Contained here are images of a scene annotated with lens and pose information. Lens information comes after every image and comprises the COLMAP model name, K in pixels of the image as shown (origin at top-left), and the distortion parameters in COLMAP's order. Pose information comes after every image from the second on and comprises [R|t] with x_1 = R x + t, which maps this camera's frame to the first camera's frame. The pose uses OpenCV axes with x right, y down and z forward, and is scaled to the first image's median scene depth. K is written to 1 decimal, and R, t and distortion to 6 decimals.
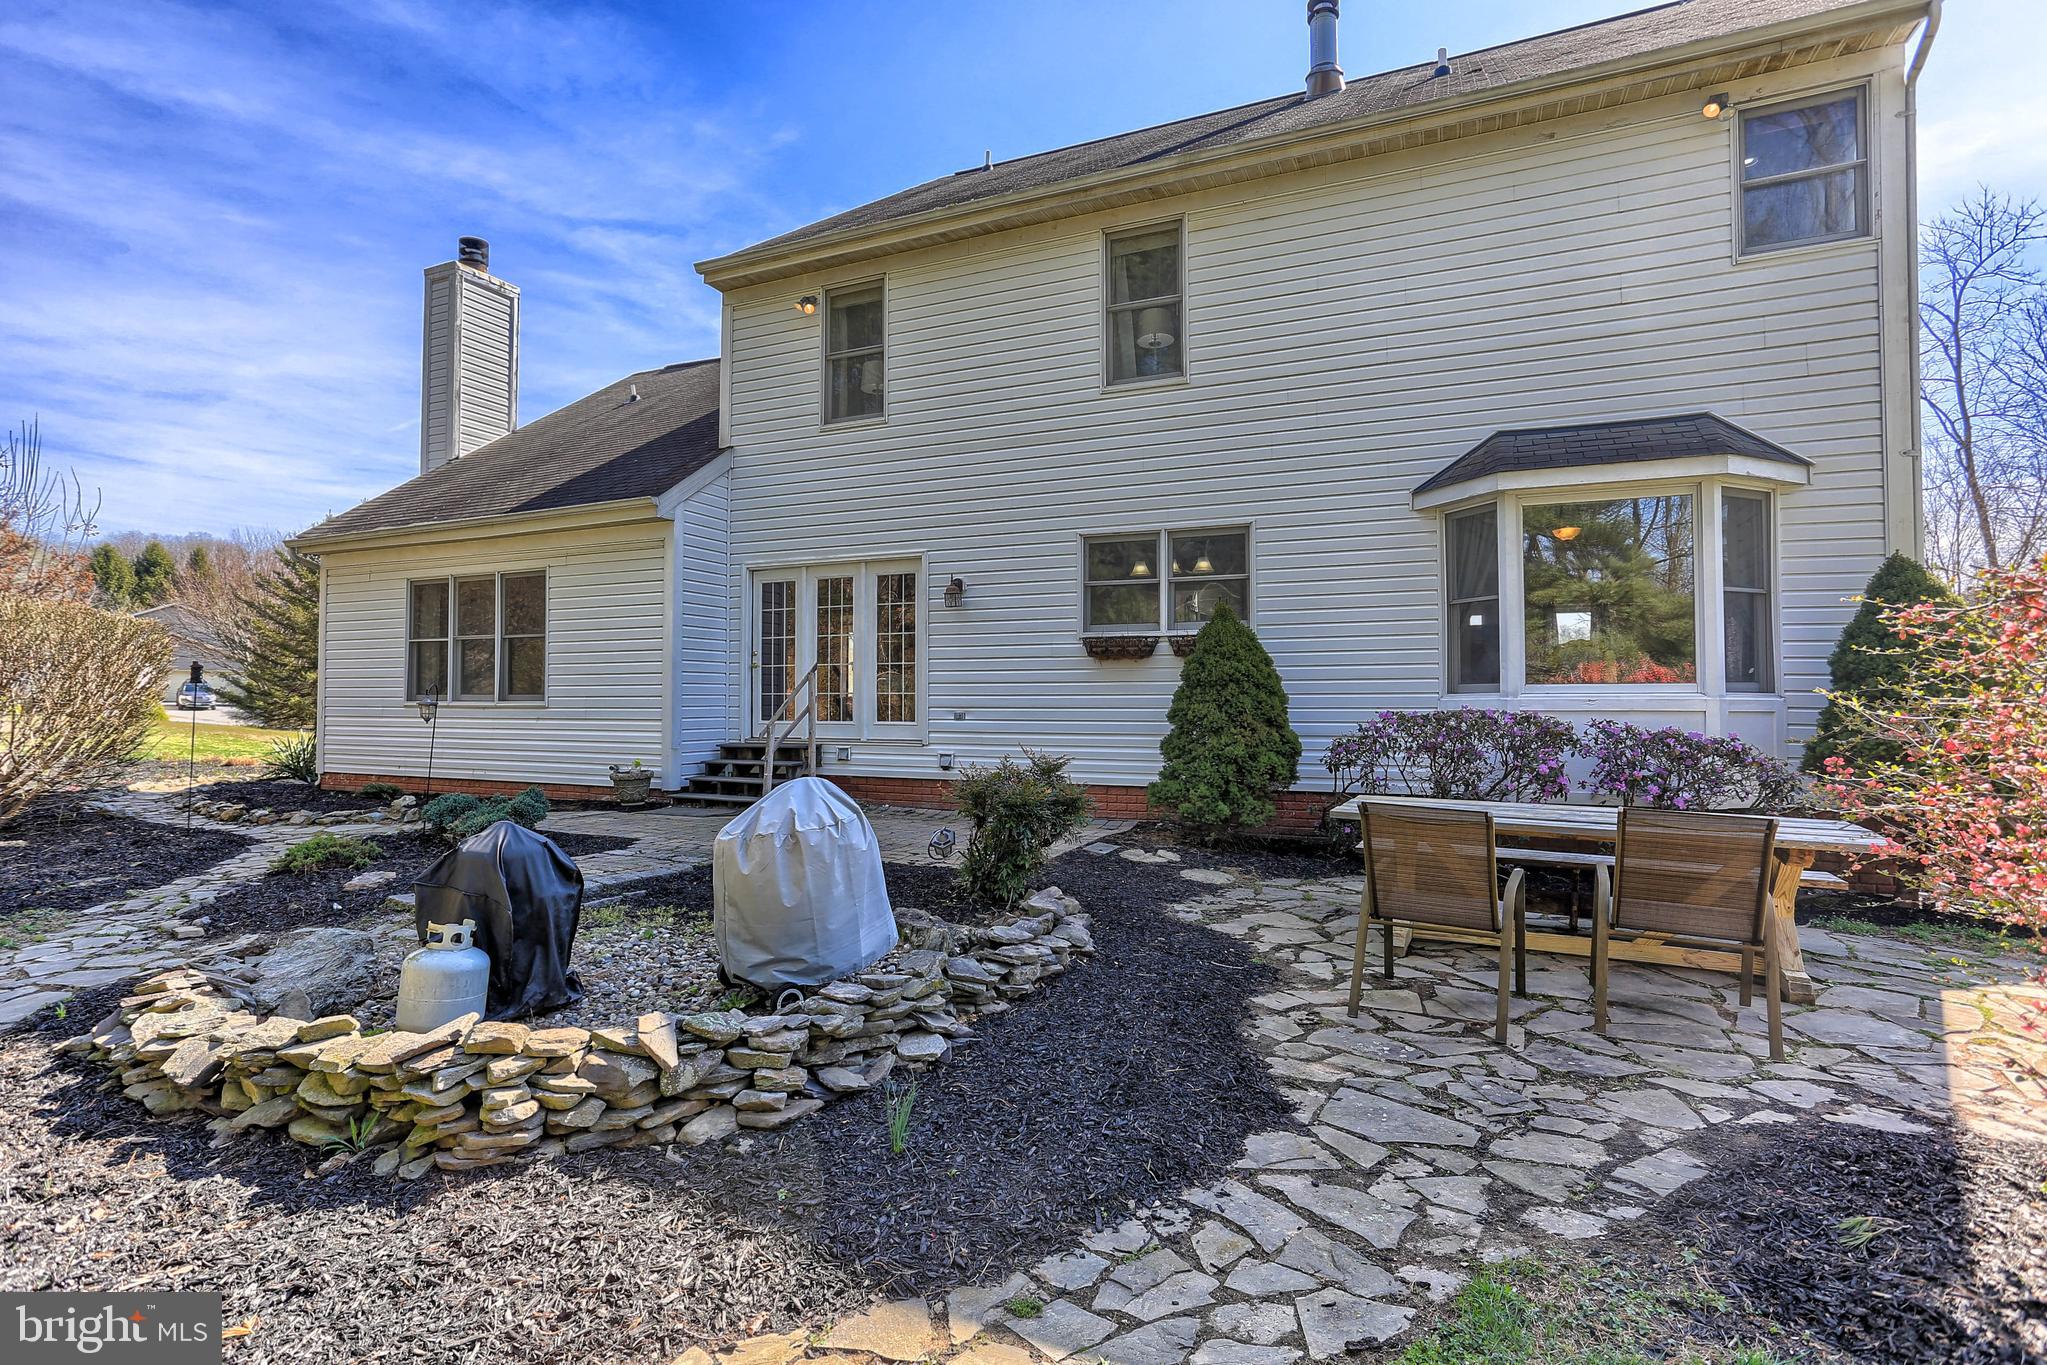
lens RADIAL K [[997.6, 0, 1045.7], [0, 997.6, 671.5], [0, 0, 1]] dist [-0.060511, 0.027004]
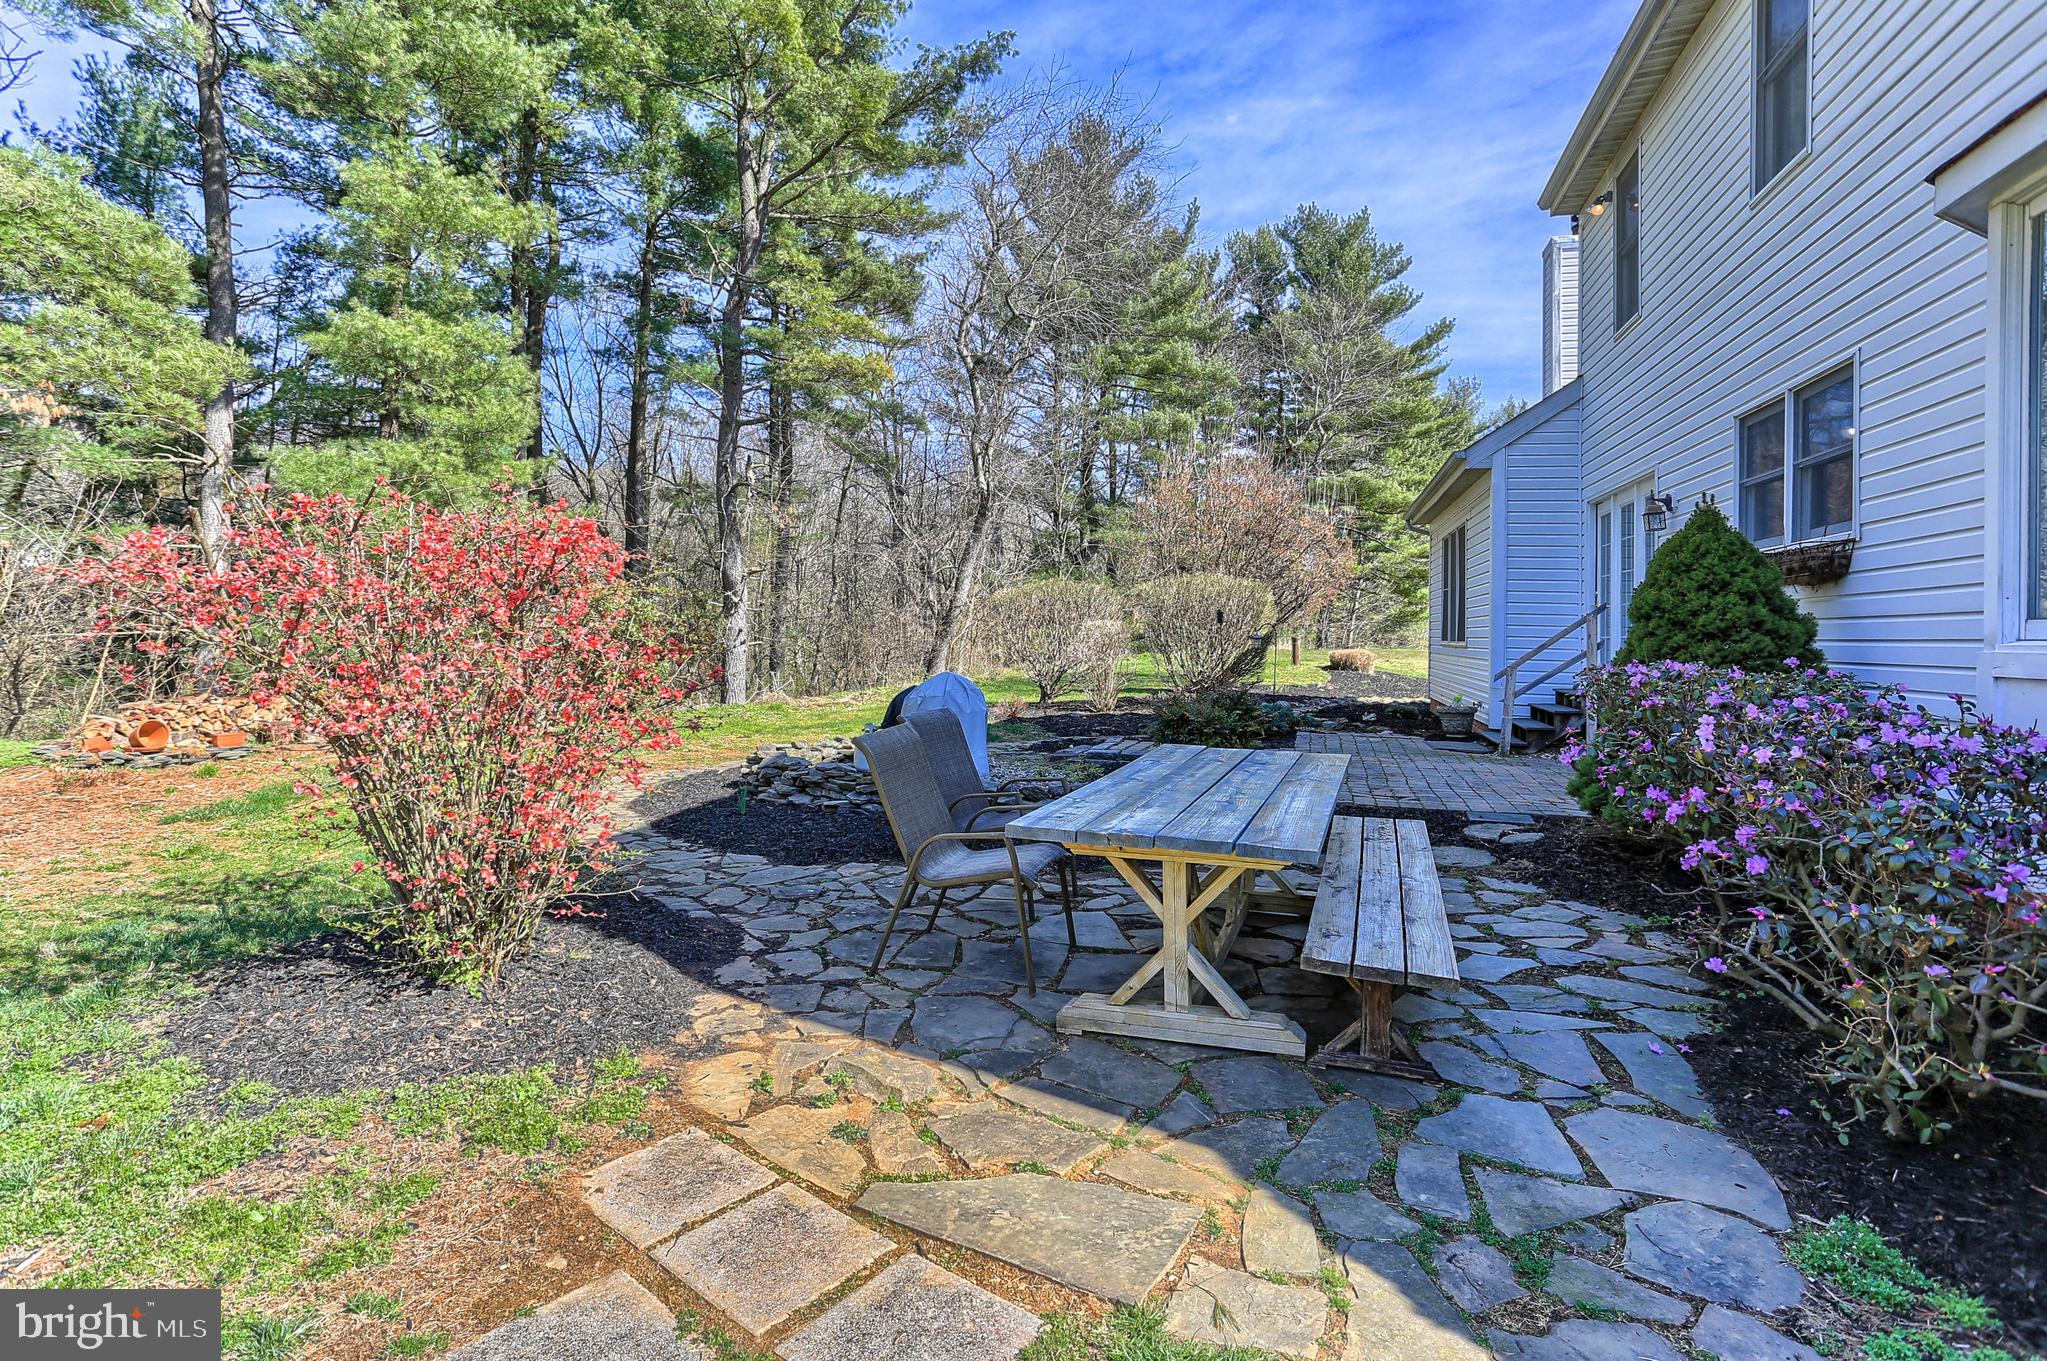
lens RADIAL K [[1059.0, 0, 1054.8], [0, 1059.0, 679.6], [0, 0, 1]] dist [-0.066244, 0.043397]
pose [[0.181343, 0.042353, -0.982507, 0.656084], [0.018510, 0.998748, 0.046470, 0.010221], [0.983246, -0.026613, 0.180332, 0.340655]]
